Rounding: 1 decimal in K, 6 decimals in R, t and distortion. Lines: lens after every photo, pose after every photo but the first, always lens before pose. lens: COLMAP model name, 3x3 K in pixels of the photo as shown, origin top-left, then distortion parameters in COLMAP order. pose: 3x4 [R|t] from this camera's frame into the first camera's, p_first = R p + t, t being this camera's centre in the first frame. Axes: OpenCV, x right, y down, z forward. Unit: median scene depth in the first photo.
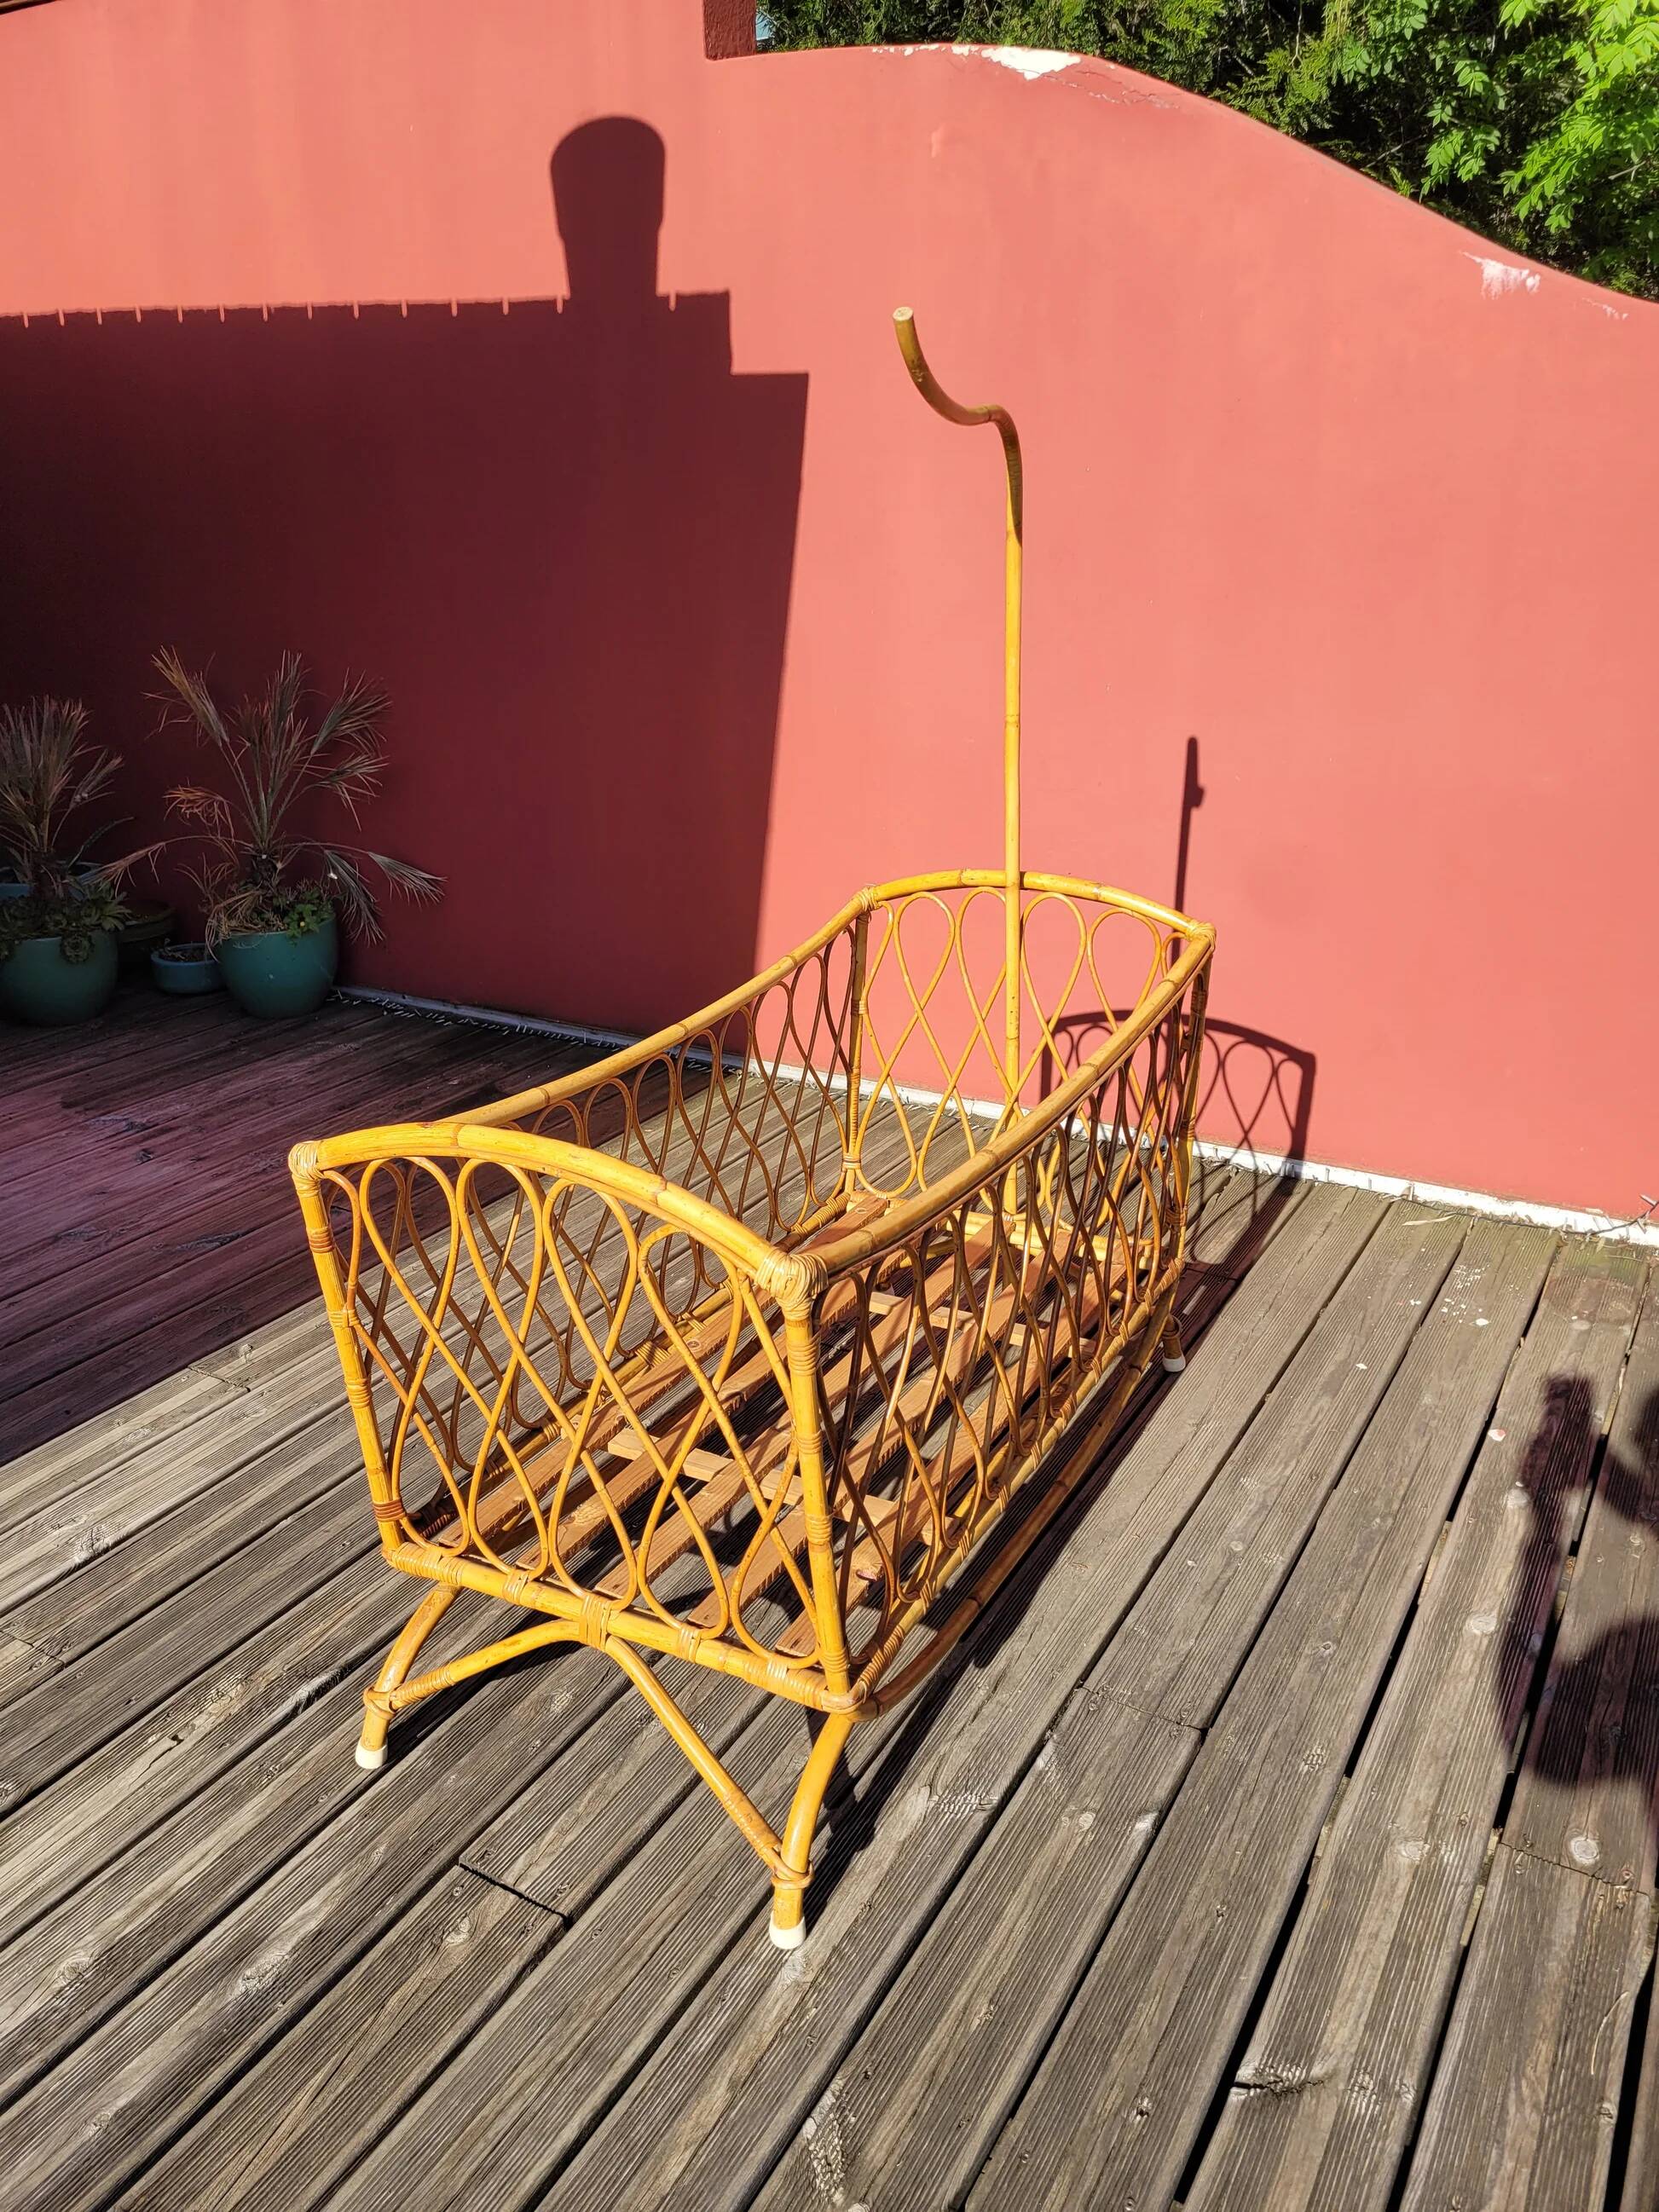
lens RADIAL K [[1667.8, 0, 829.6], [0, 1667.8, 1099.9], [0, 0, 1]] dist [0.055696, -0.053456]
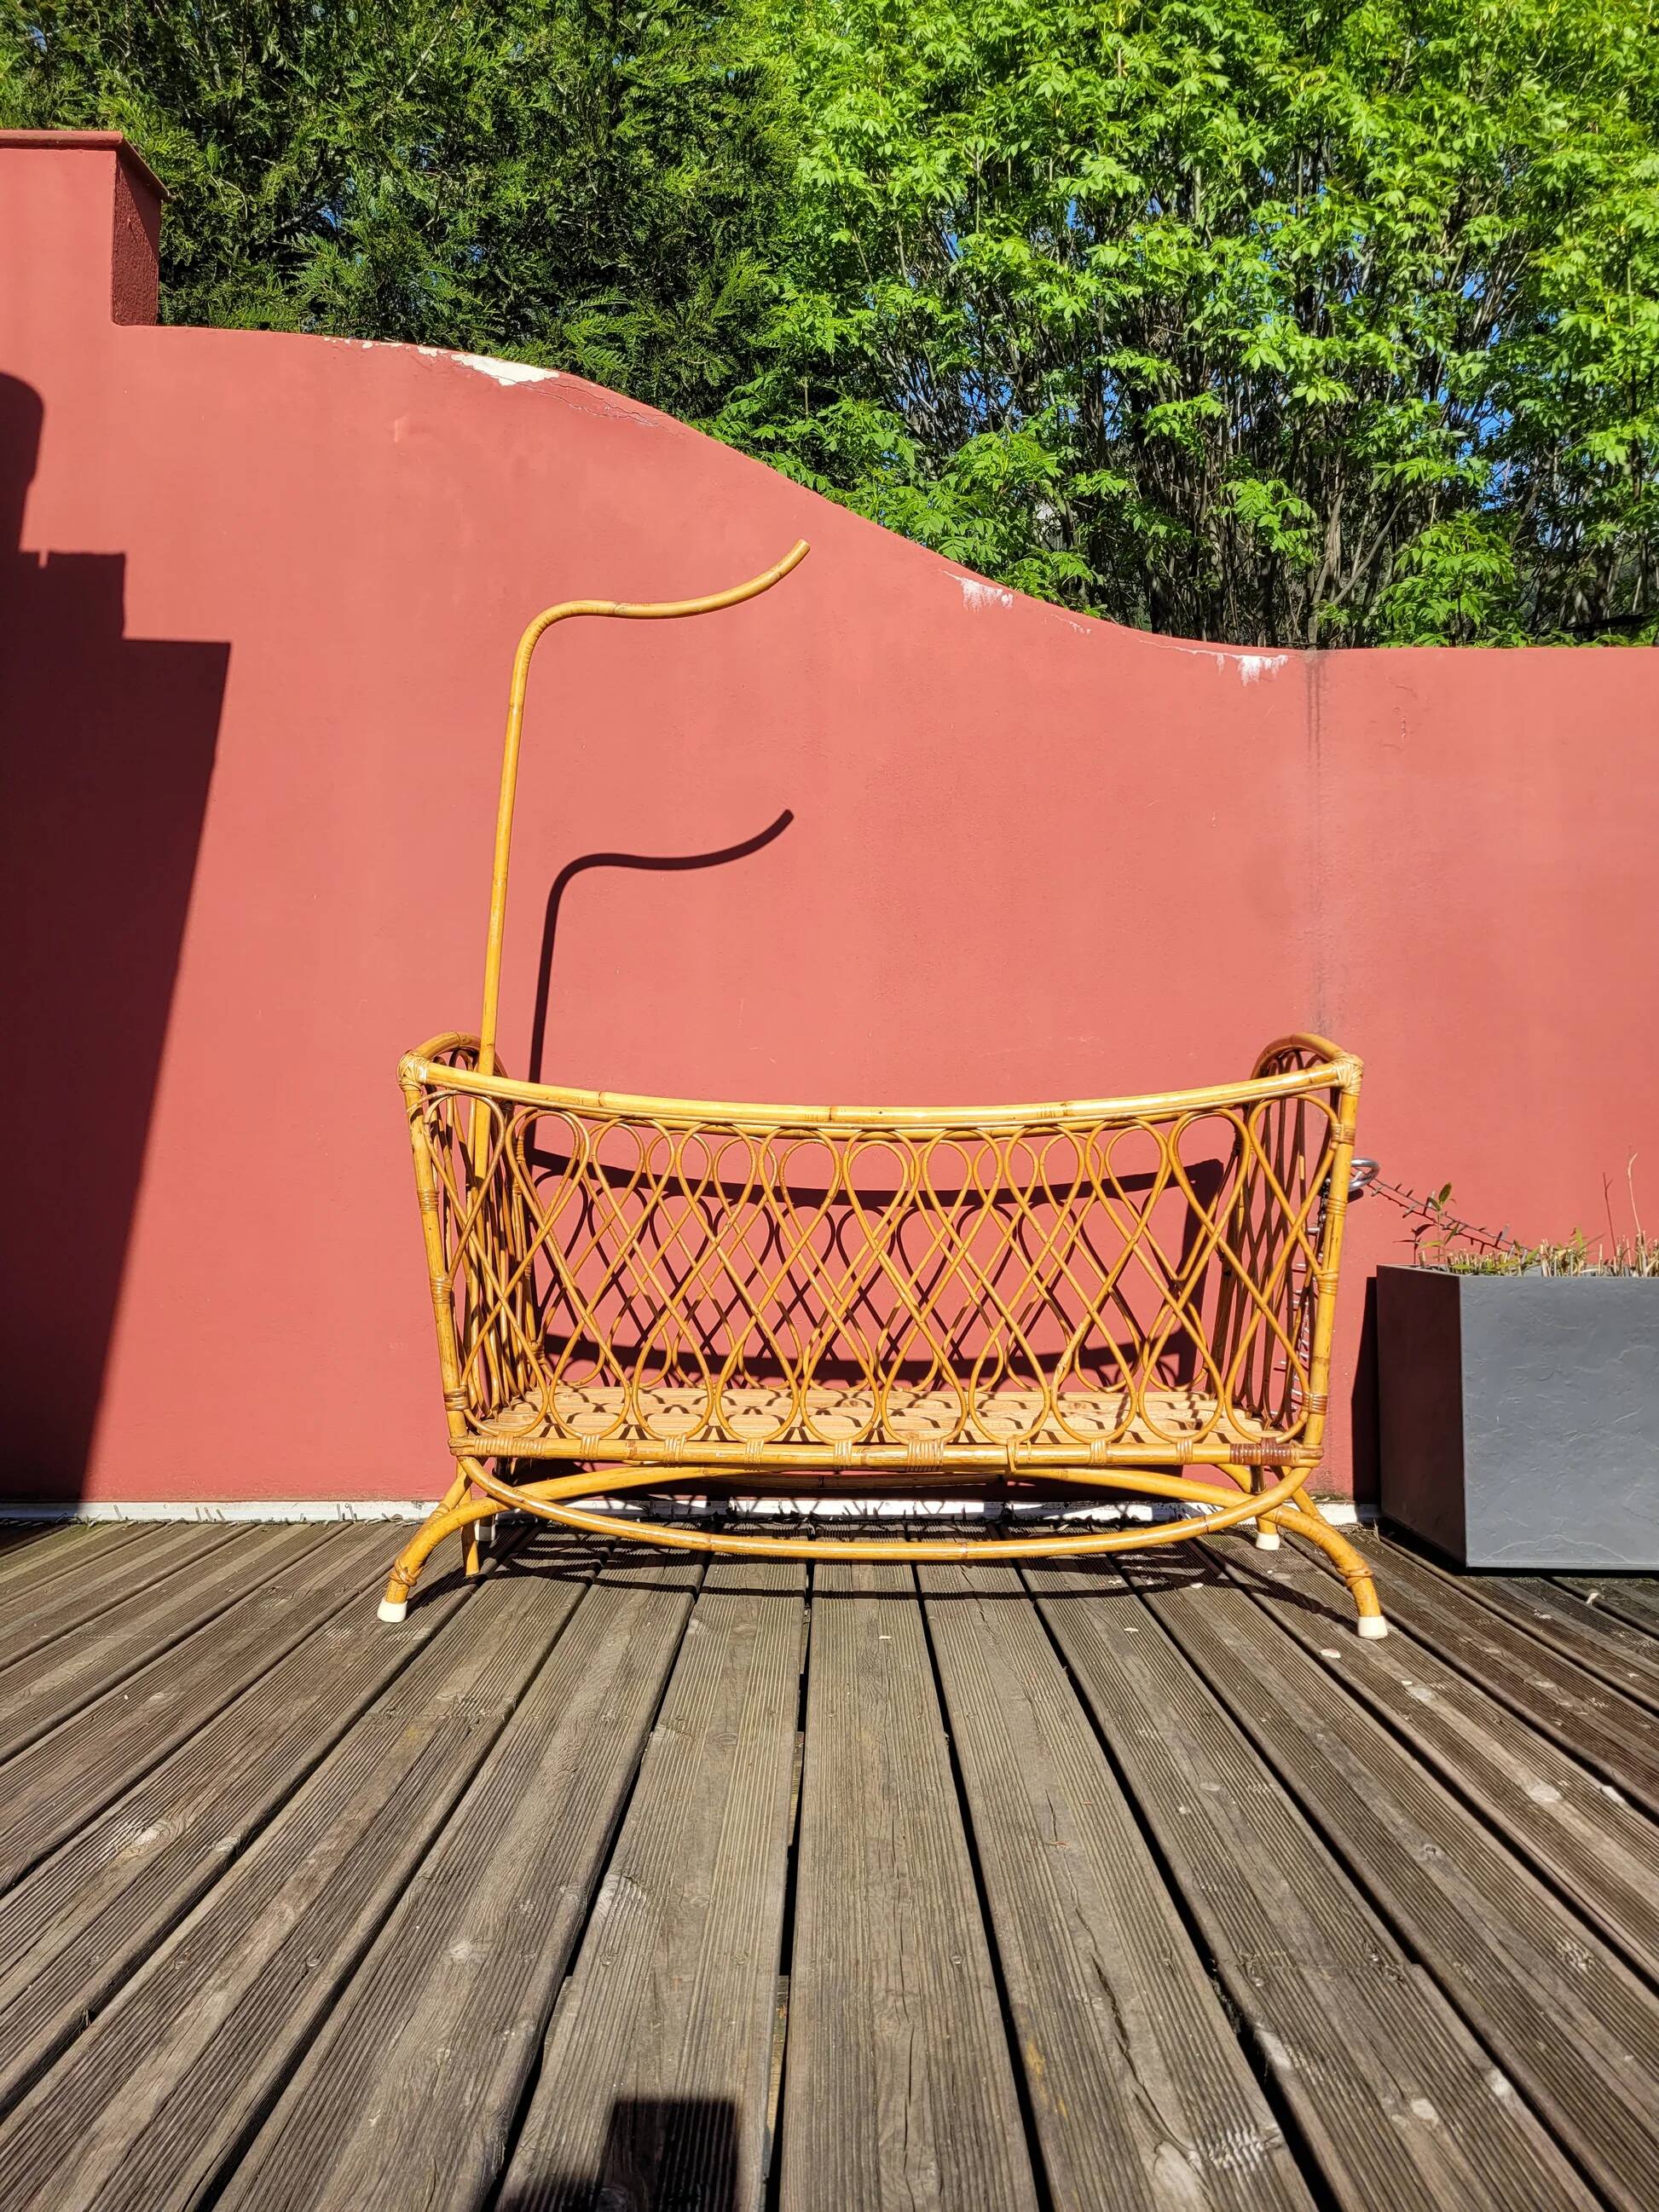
lens RADIAL K [[1668.8, 0, 833.9], [0, 1668.8, 1092.8], [0, 0, 1]] dist [0.052123, -0.048383]
pose [[0.861944, 0.045569, 0.504952, -0.196031], [0.165148, 0.916400, -0.364604, 0.170126], [-0.479353, 0.397660, 0.782360, 0.299145]]
